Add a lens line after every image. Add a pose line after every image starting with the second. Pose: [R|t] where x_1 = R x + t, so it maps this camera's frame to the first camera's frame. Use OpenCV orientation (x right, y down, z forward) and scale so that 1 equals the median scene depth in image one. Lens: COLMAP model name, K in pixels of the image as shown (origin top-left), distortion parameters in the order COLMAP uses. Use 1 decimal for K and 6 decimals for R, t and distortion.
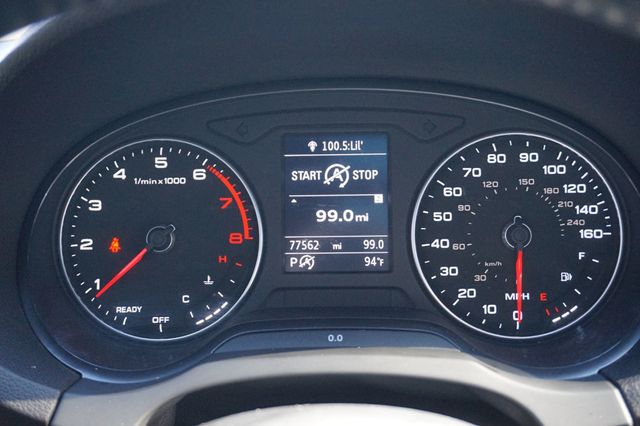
lens RADIAL K [[785.1, 0, 320.0], [0, 785.1, 213.0], [0, 0, 1]] dist [0.023233, 0.022197]
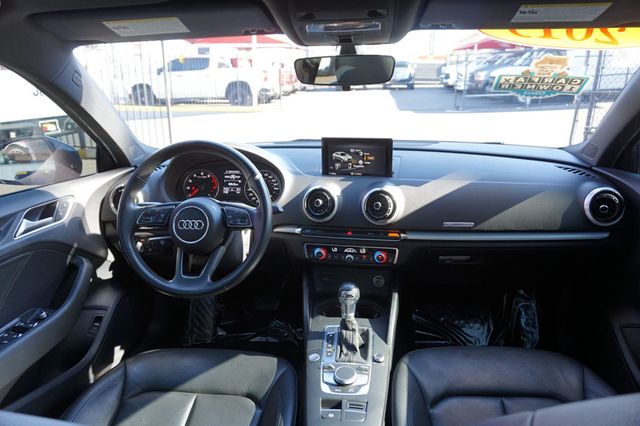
lens RADIAL K [[437.2, 0, 320.0], [0, 437.2, 213.0], [0, 0, 1]] dist [-0.020945, 0.007008]
pose [[0.997519, 0.038904, -0.058669, 0.840238], [-0.041211, 0.998404, -0.038624, 0.304663], [0.057073, 0.040946, 0.997530, -2.071524]]
